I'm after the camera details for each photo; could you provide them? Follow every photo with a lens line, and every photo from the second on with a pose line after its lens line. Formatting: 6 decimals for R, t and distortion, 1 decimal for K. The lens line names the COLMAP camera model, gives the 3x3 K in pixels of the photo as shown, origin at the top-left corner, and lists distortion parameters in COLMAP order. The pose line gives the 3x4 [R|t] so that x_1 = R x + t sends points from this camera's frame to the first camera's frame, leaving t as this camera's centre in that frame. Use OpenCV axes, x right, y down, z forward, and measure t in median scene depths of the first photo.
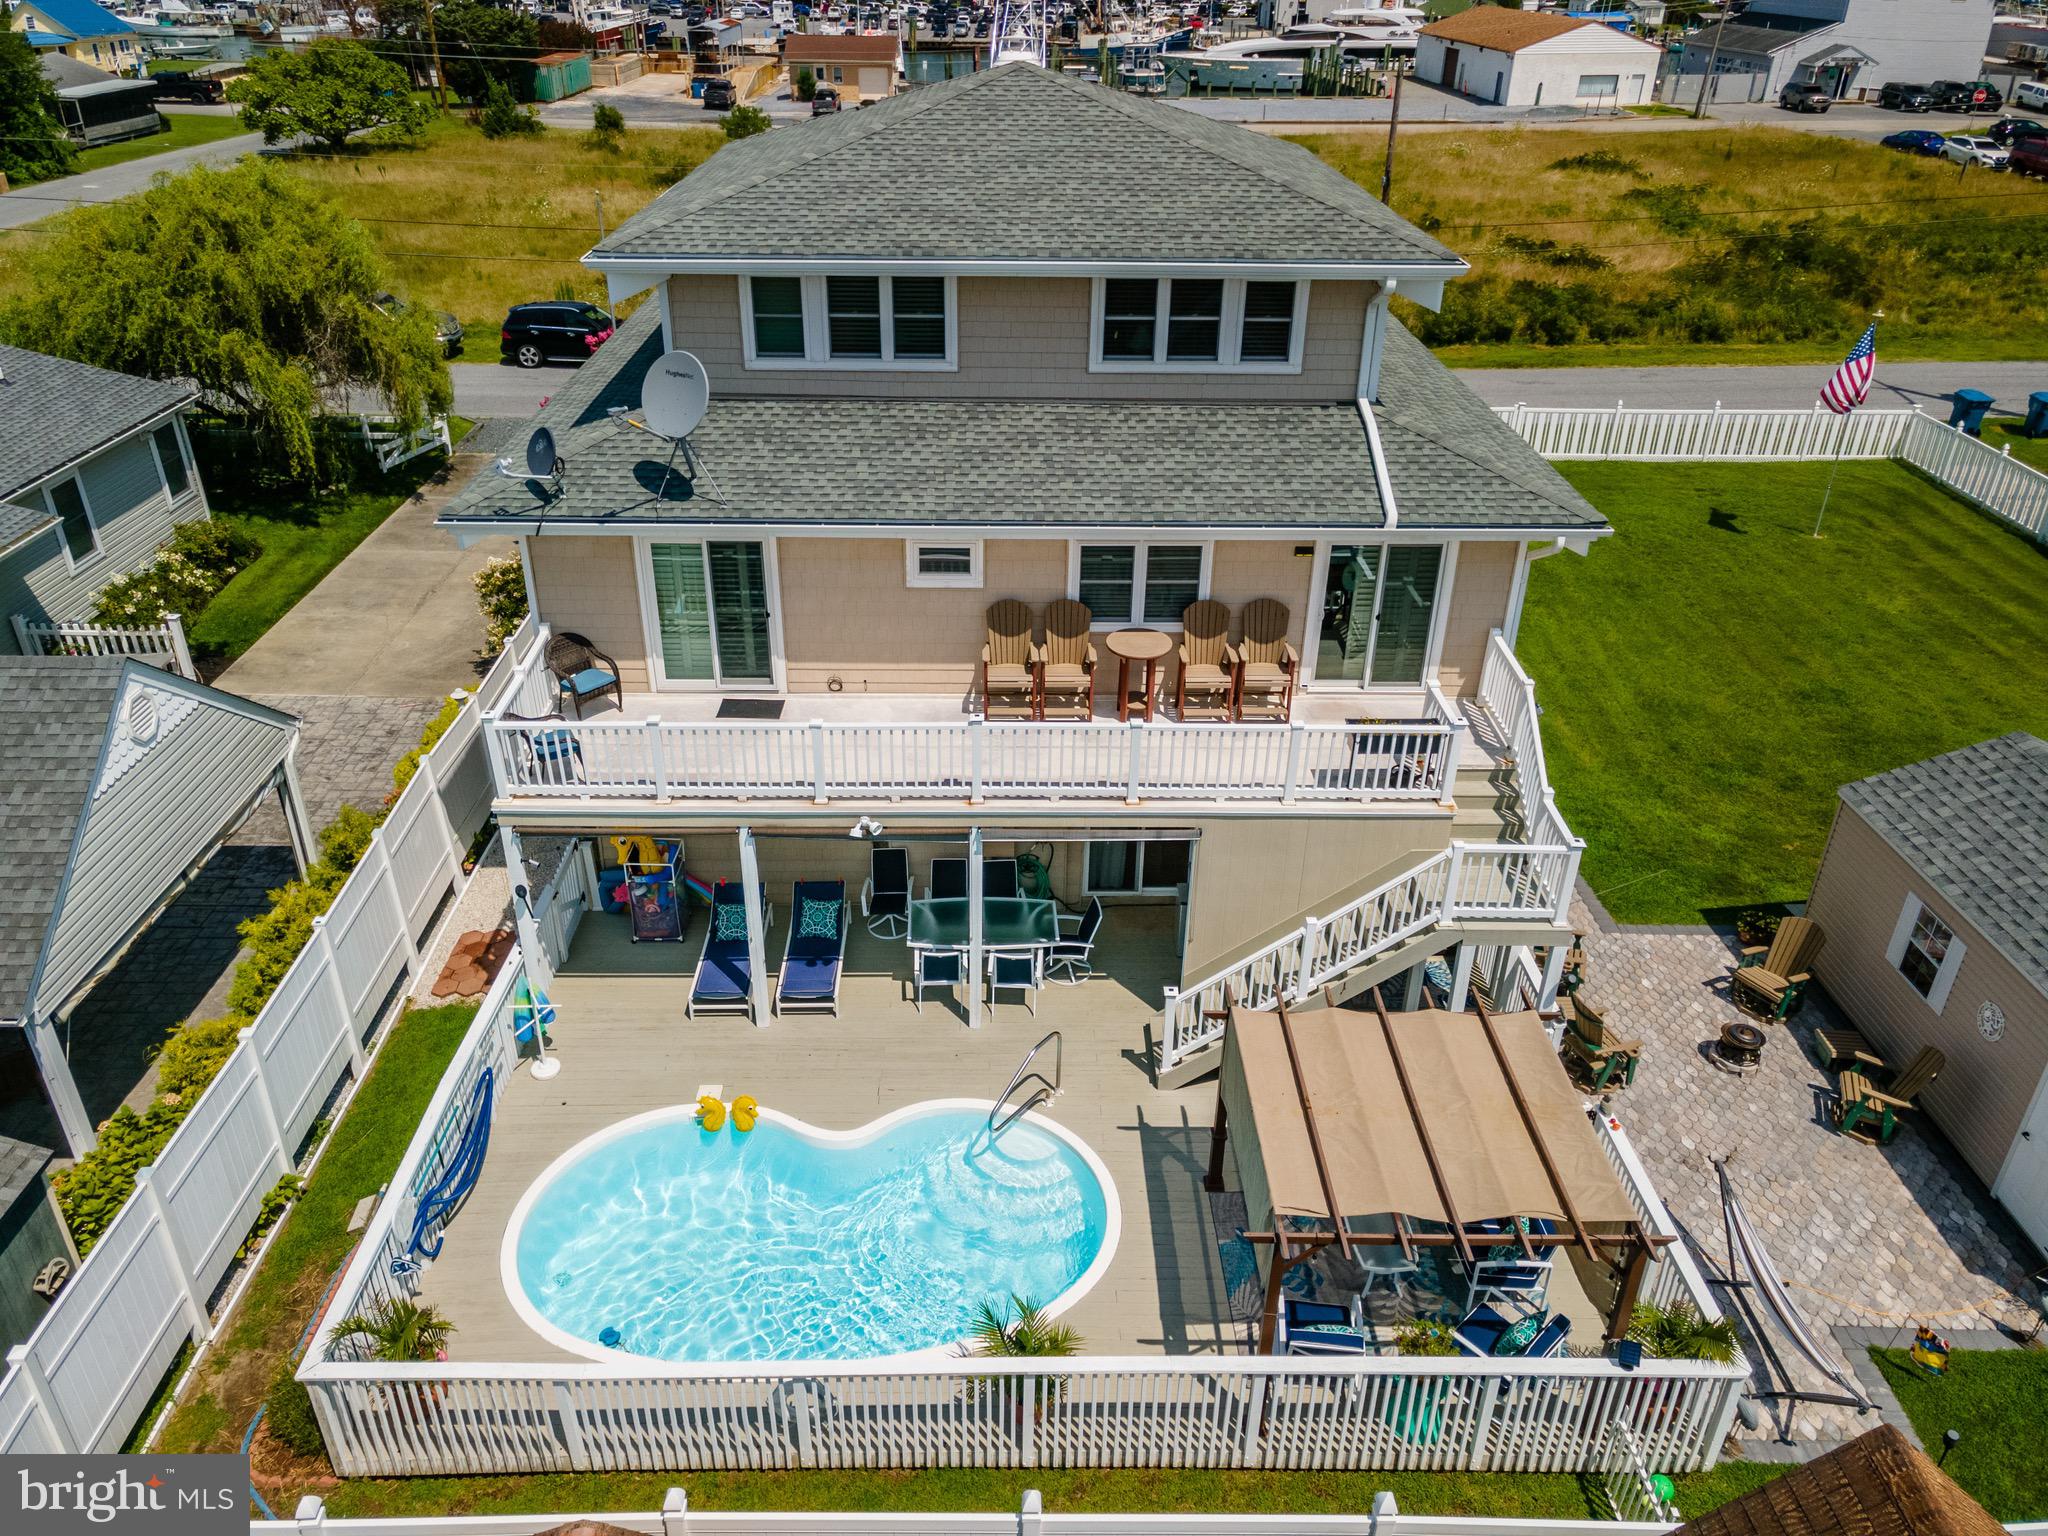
lens RADIAL K [[1483.6, 0, 1015.5], [0, 1483.6, 756.6], [0, 0, 1]] dist [0.034744, 0.020330]
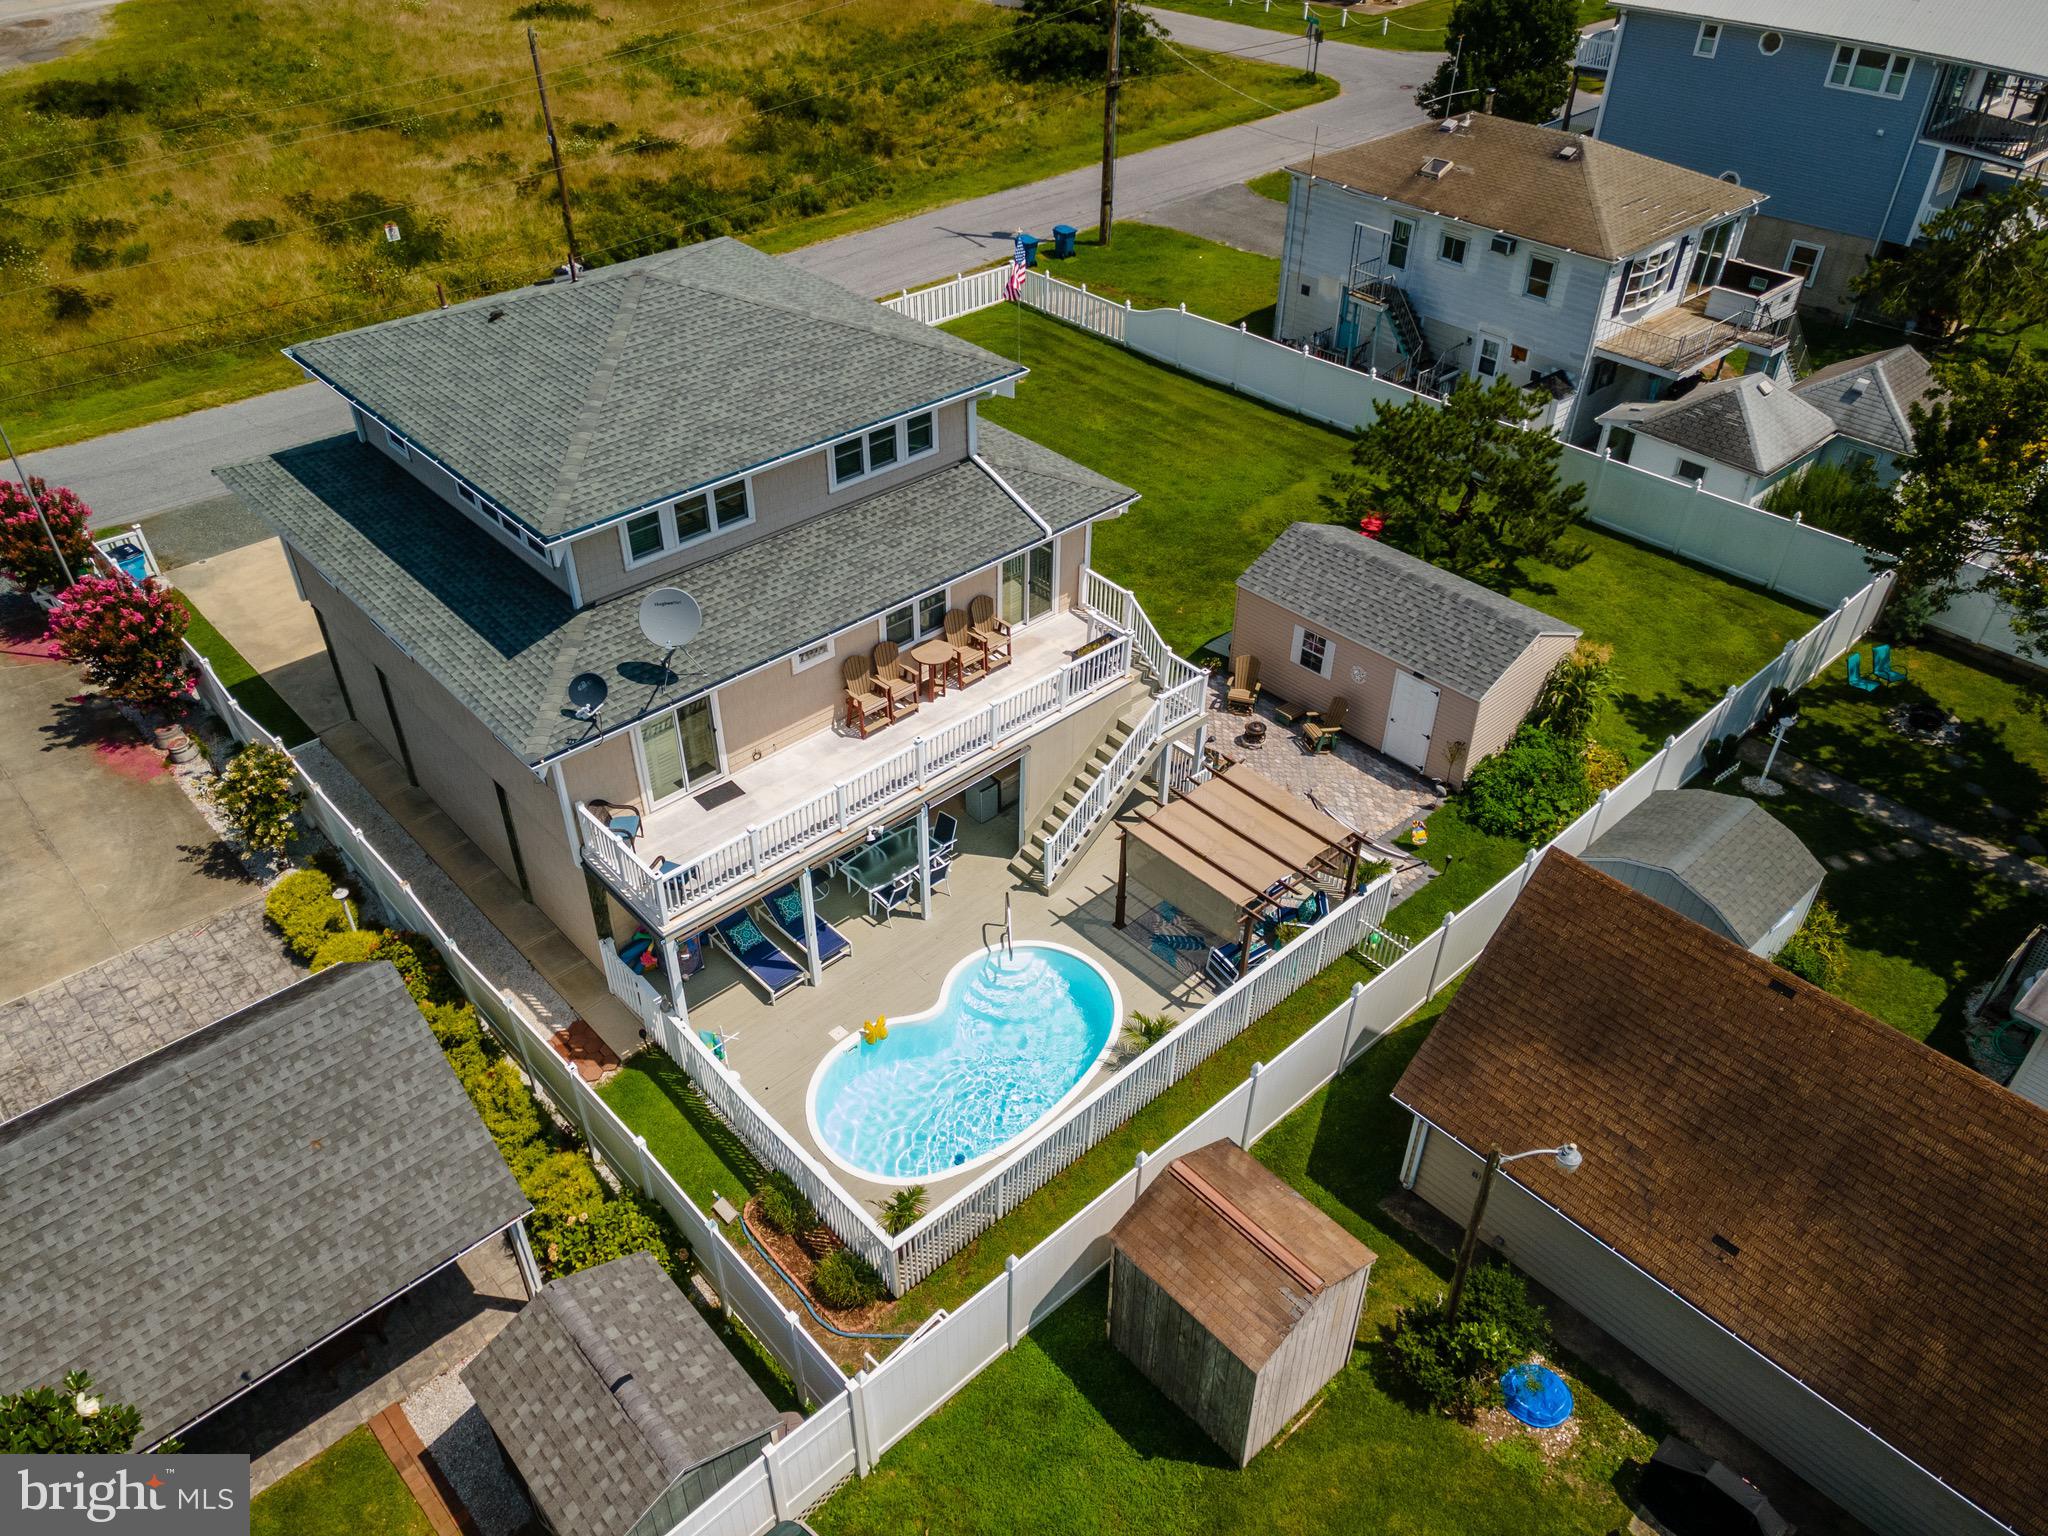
lens RADIAL K [[1483.6, 0, 1009.0], [0, 1483.6, 757.7], [0, 0, 1]] dist [0.034744, 0.020330]
pose [[0.746777, -0.409956, 0.523698, -0.710504], [0.326082, 0.911980, 0.248925, -0.332967], [-0.579651, -0.015123, 0.814725, -0.320438]]
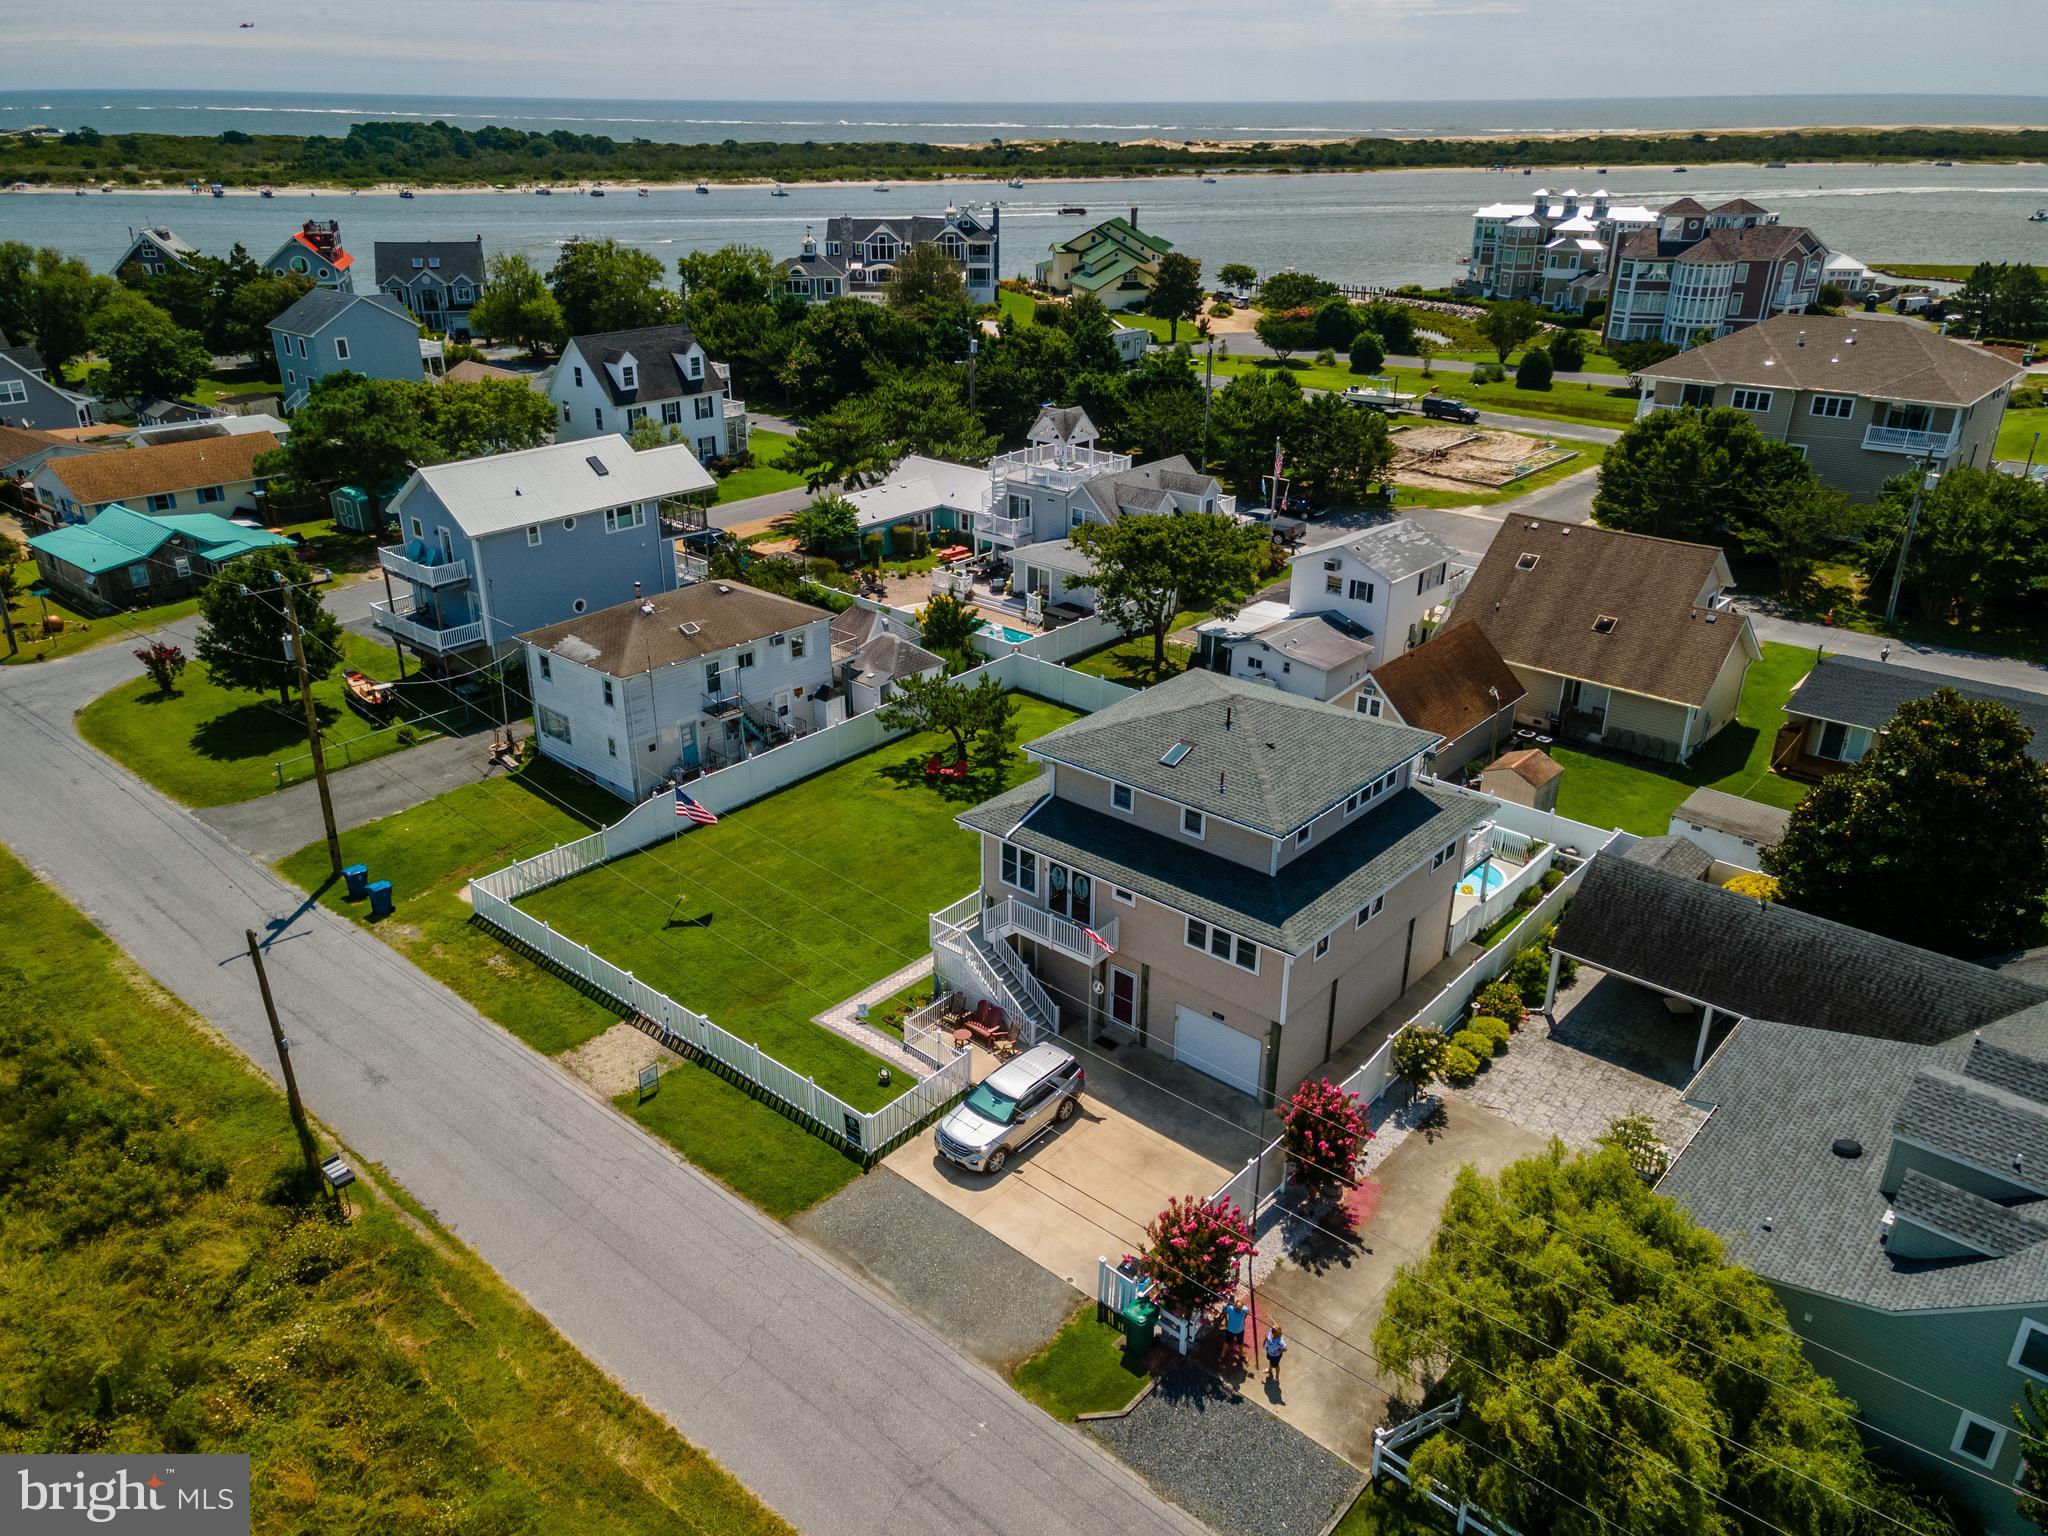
lens RADIAL K [[1483.6, 0, 1014.3], [0, 1483.6, 760.5], [0, 0, 1]] dist [0.034744, 0.020330]
pose [[-0.745220, -0.281410, 0.604529, -1.356190], [0.312079, 0.653984, 0.689139, -2.433964], [-0.589282, 0.702221, -0.399540, 2.534891]]
